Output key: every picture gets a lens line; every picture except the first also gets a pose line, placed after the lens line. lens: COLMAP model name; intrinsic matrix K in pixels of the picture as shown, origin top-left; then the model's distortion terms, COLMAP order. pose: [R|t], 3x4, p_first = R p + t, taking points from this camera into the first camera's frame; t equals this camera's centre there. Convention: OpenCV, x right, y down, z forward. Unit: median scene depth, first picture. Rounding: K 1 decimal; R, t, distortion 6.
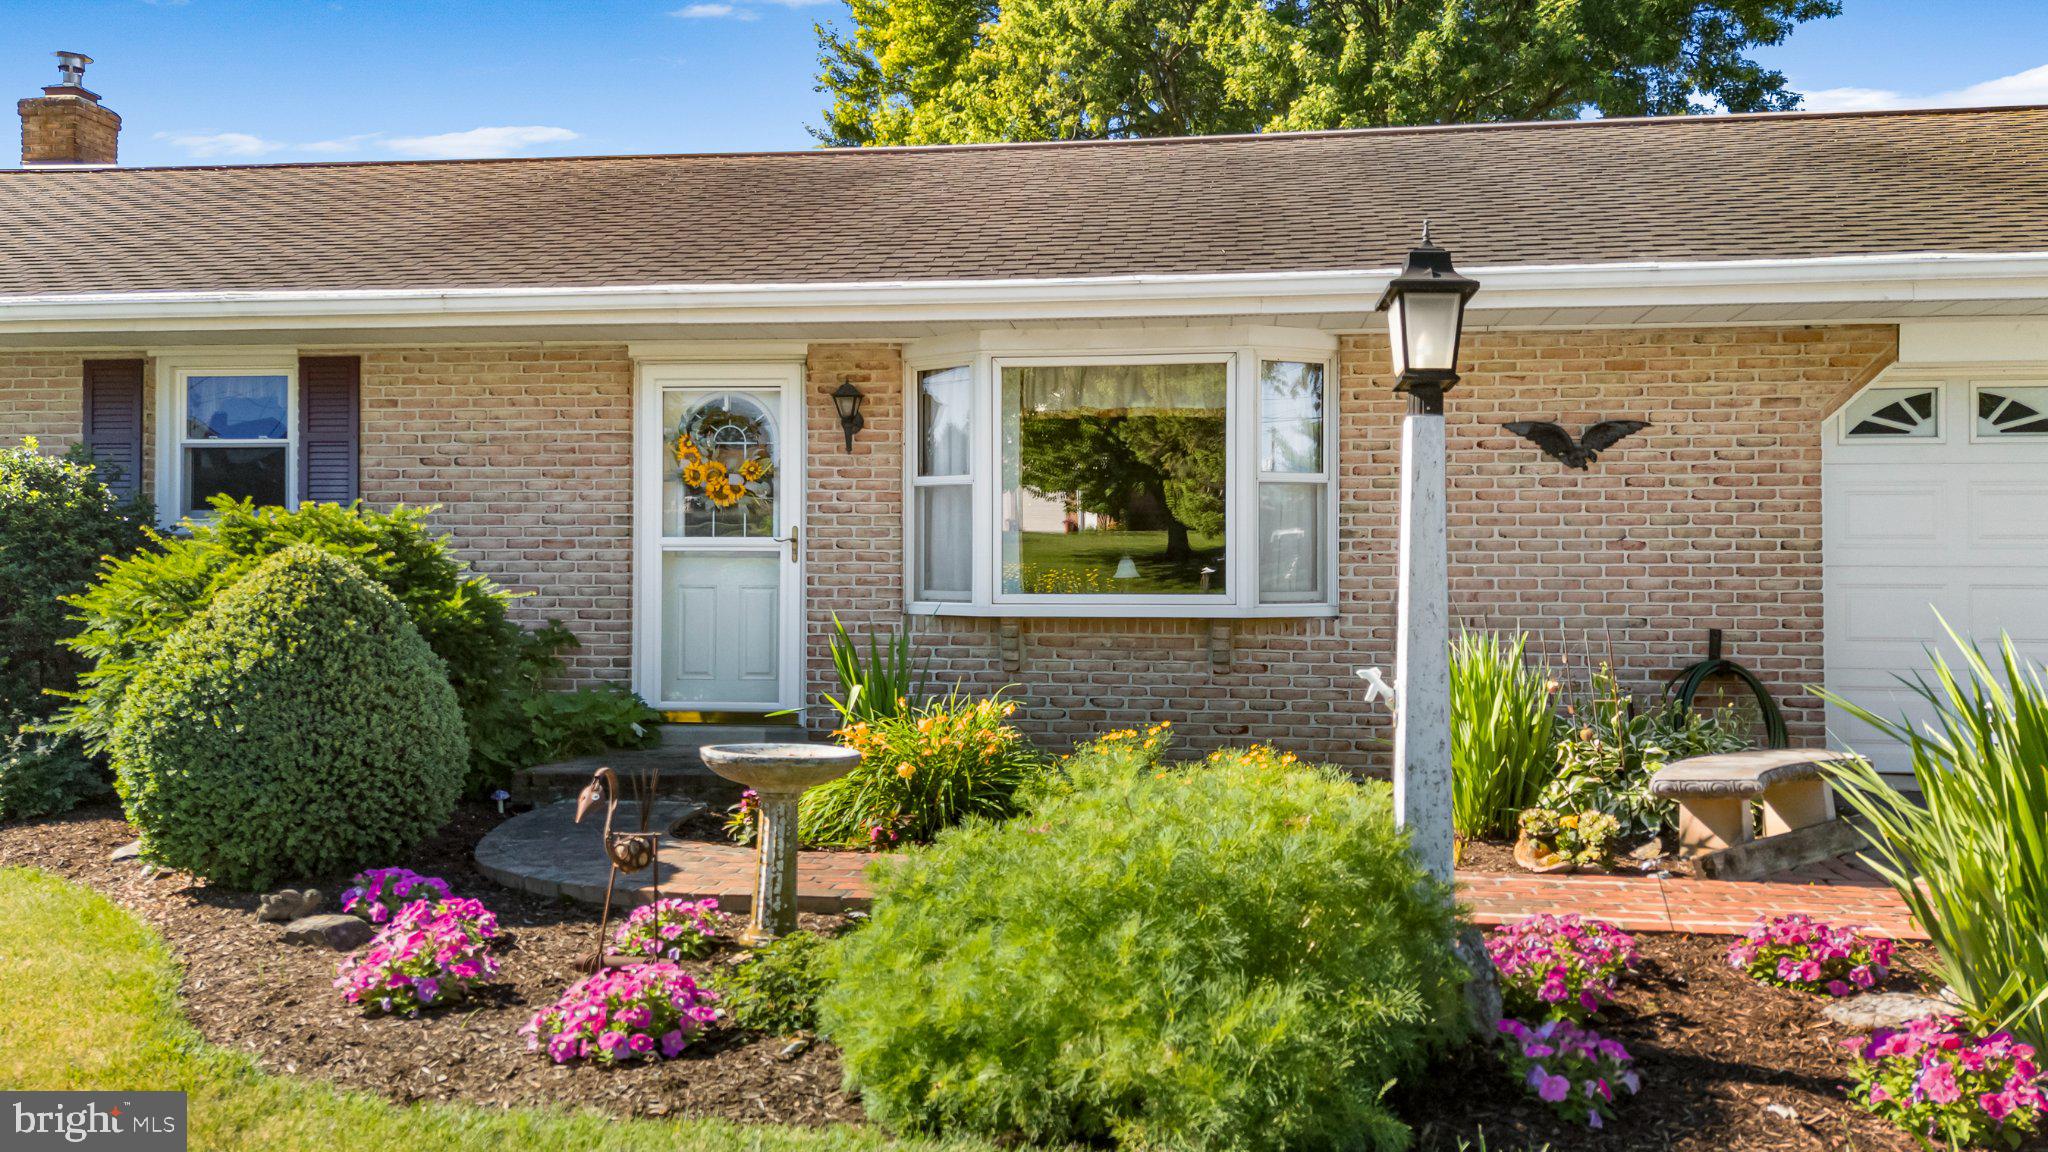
lens RADIAL K [[1515.6, 0, 1056.1], [0, 1515.6, 563.2], [0, 0, 1]] dist [0.095412, -0.113303]
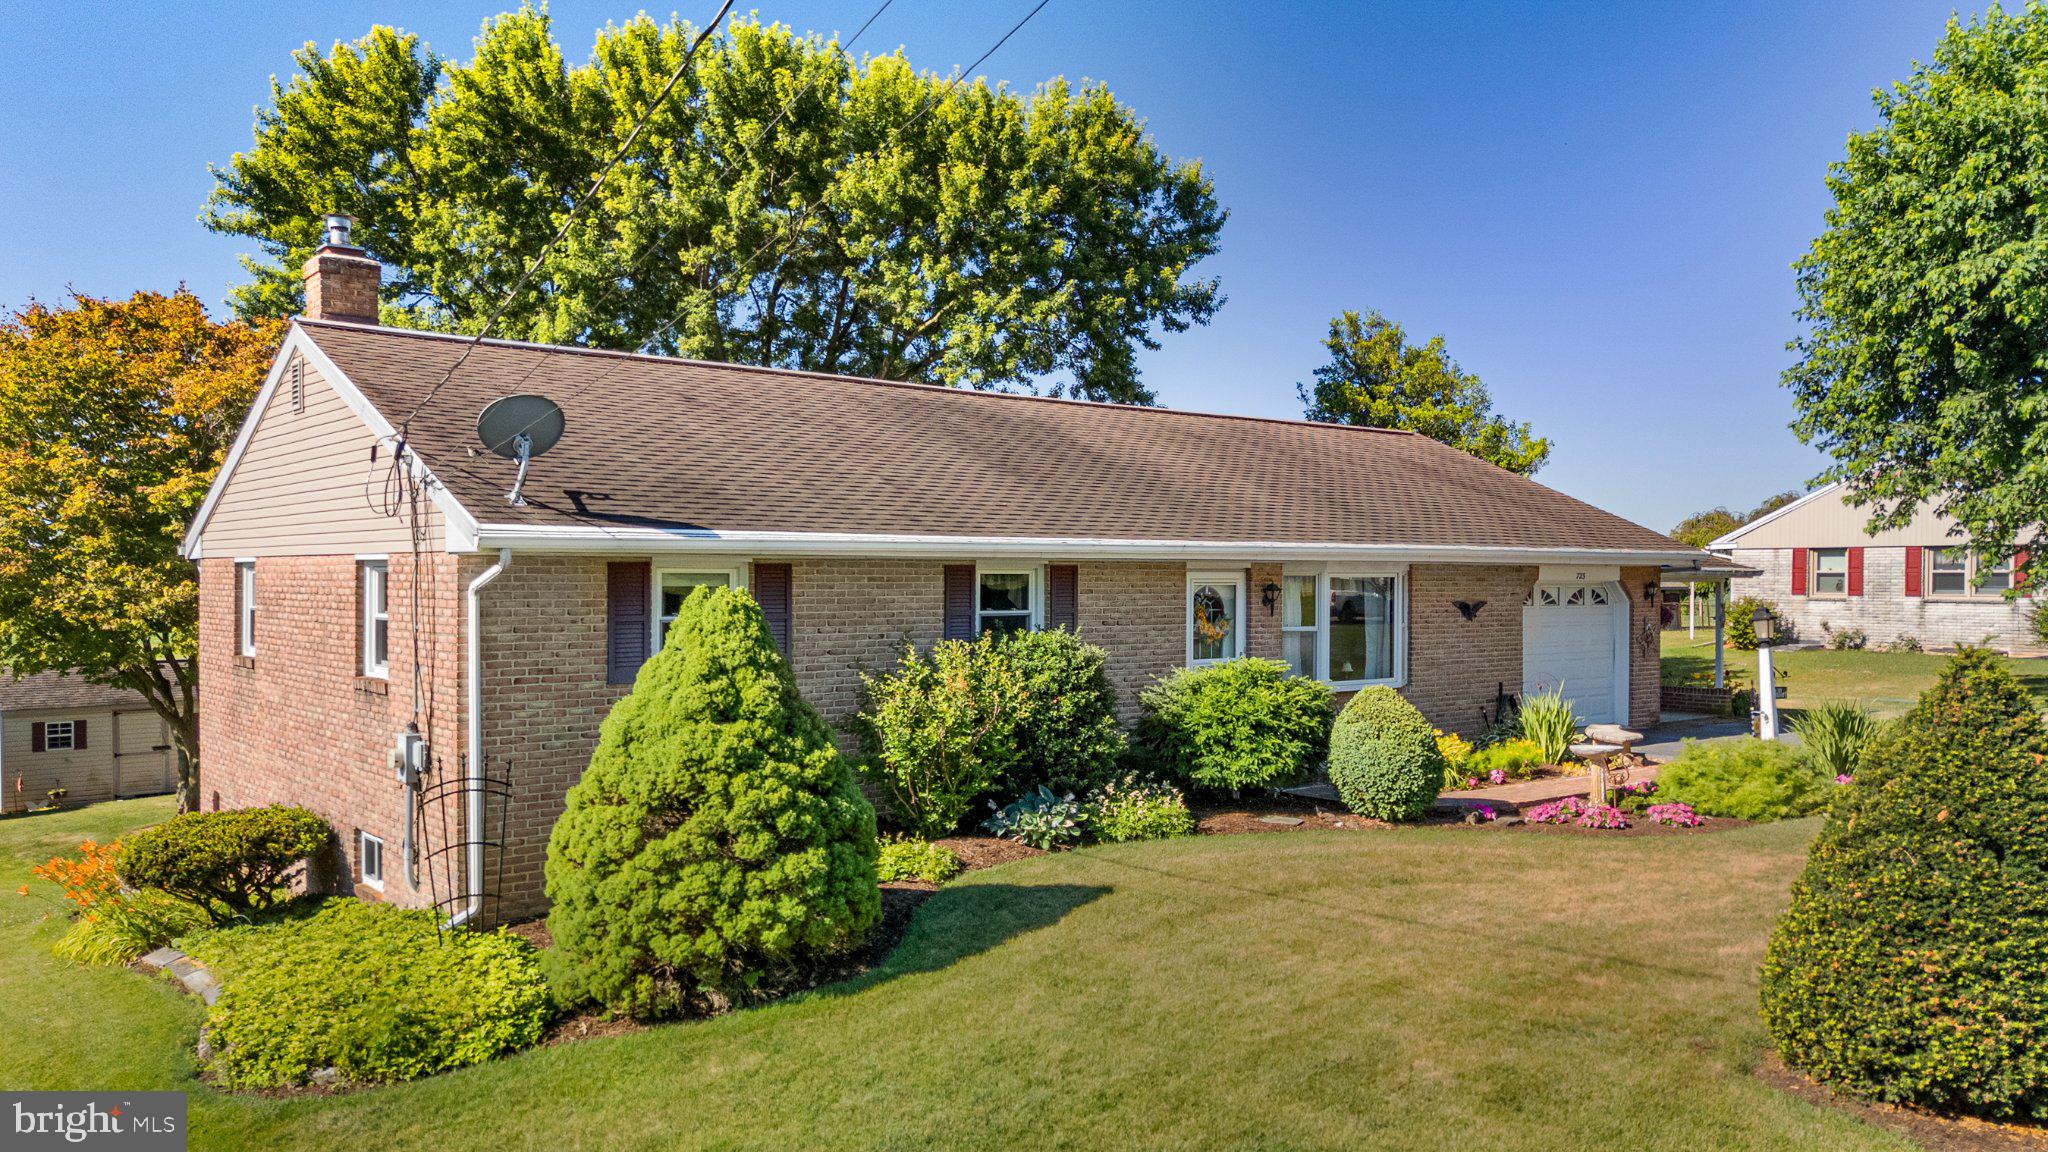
lens RADIAL K [[1515.6, 0, 1056.1], [0, 1515.6, 563.2], [0, 0, 1]] dist [0.095412, -0.113303]
pose [[0.676729, 0.003781, 0.736223, -1.850673], [-0.012357, 0.999904, 0.006223, -0.155934], [-0.736129, -0.013309, 0.676711, -0.158226]]
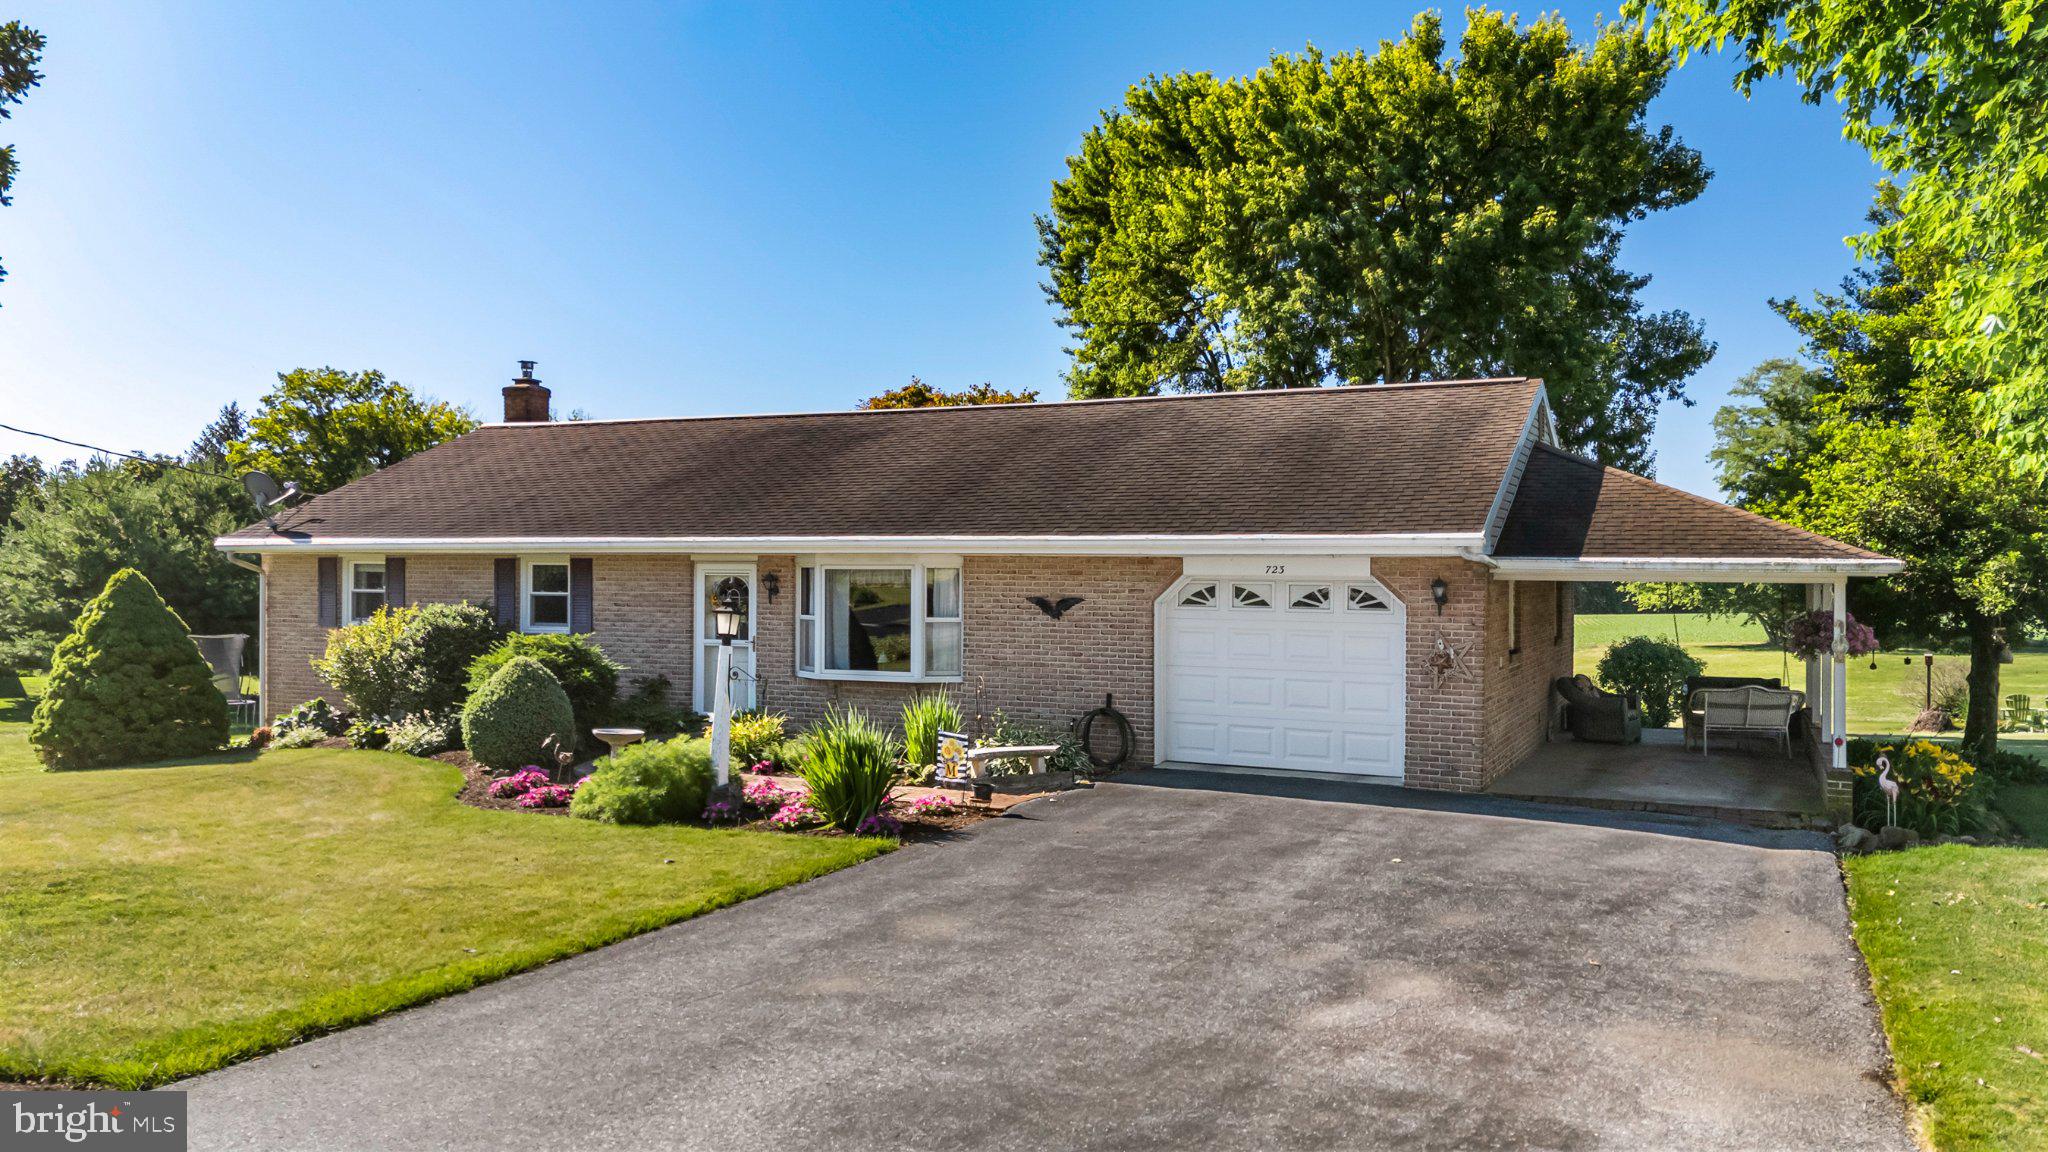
lens RADIAL K [[1515.6, 0, 1056.1], [0, 1515.6, 563.2], [0, 0, 1]] dist [0.095412, -0.113303]
pose [[0.952028, 0.002974, -0.305997, 0.979933], [-0.003991, 0.999988, -0.002699, -0.132421], [0.305986, 0.003790, 0.952029, -1.046131]]
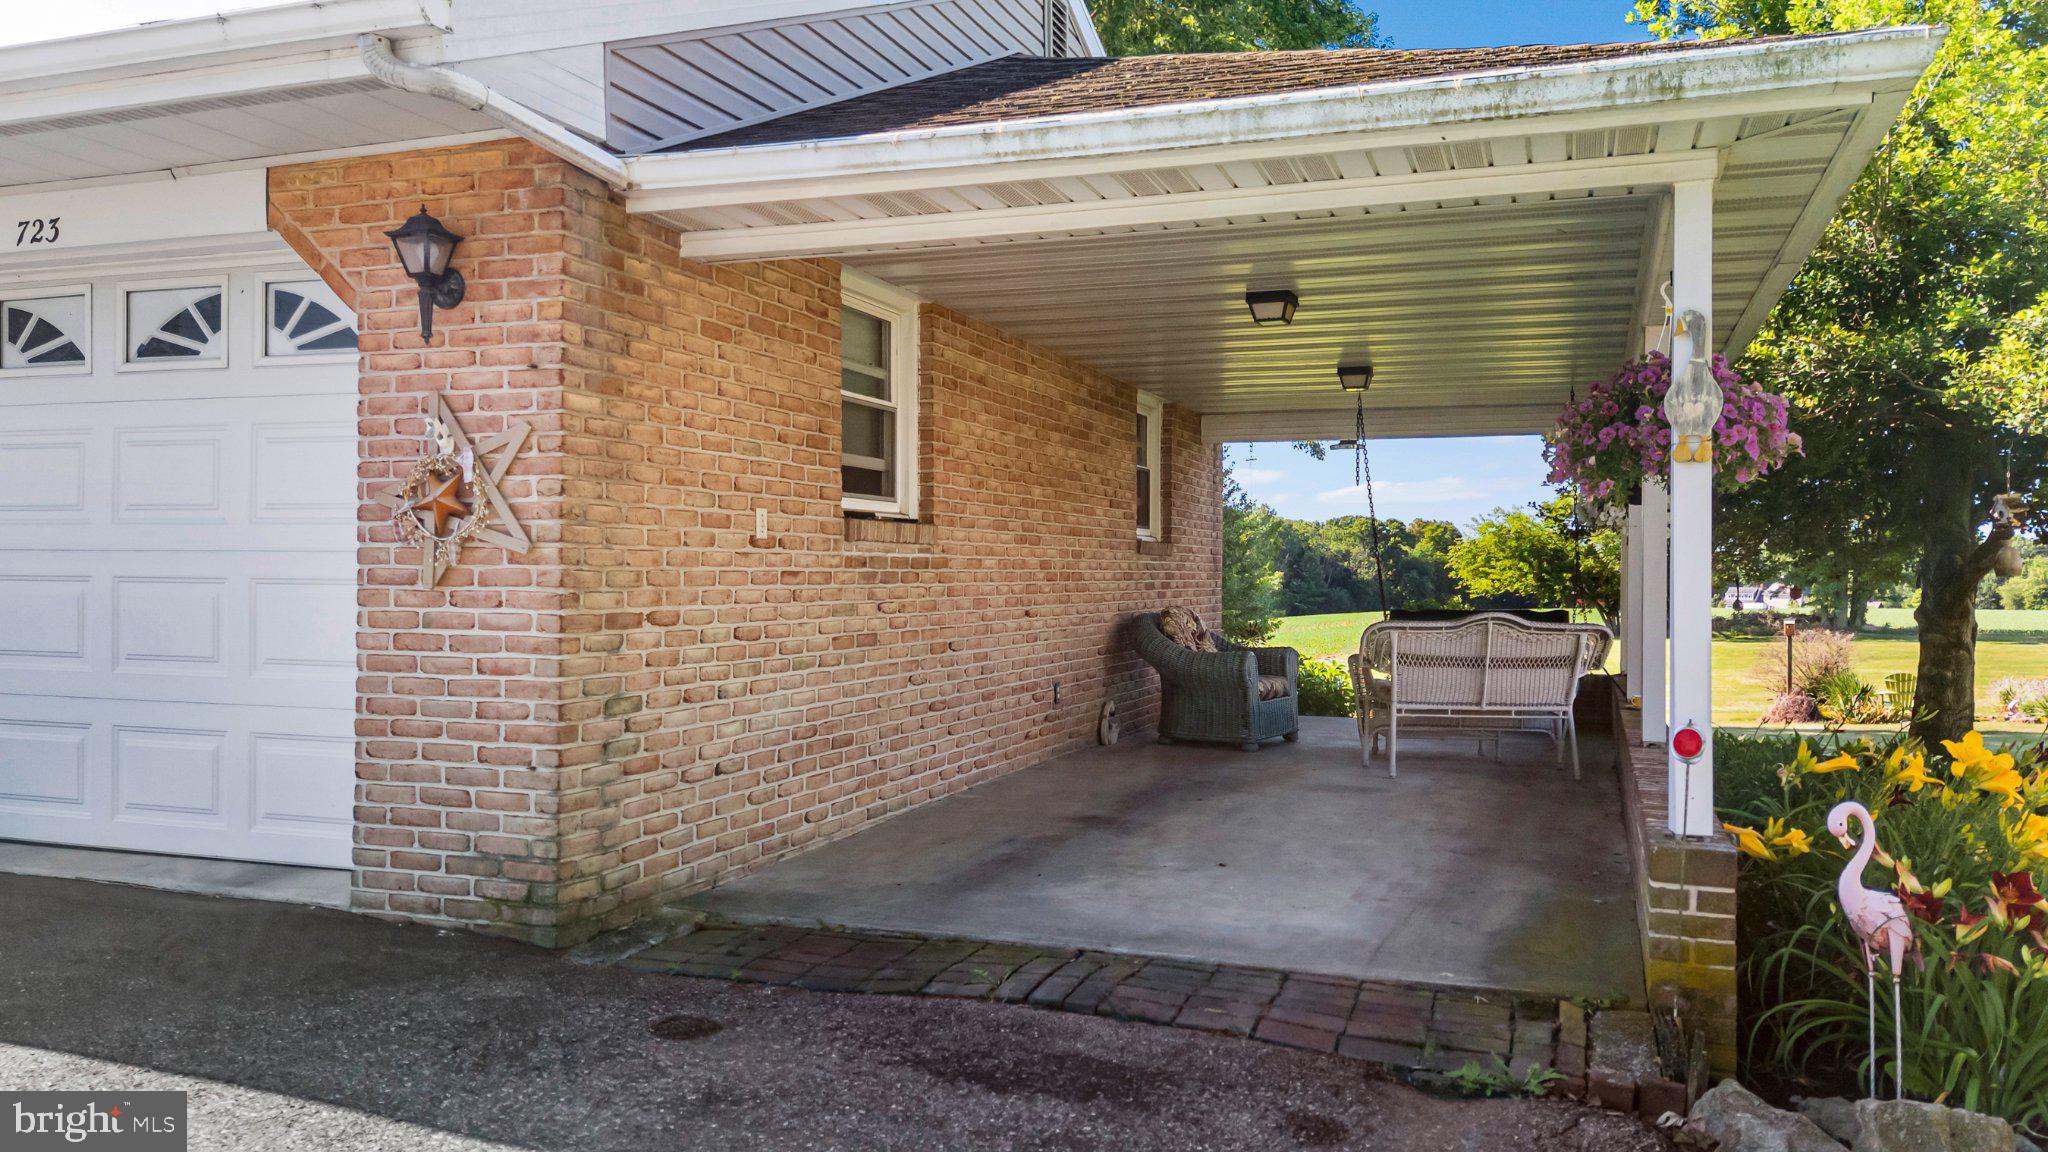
lens RADIAL K [[1515.6, 0, 1056.1], [0, 1515.6, 563.2], [0, 0, 1]] dist [0.095412, -0.113303]
pose [[0.974737, 0.002851, -0.223339, 1.215421], [-0.003843, 0.999985, -0.004005, 0.014803], [0.223324, 0.004762, 0.974733, 0.444903]]
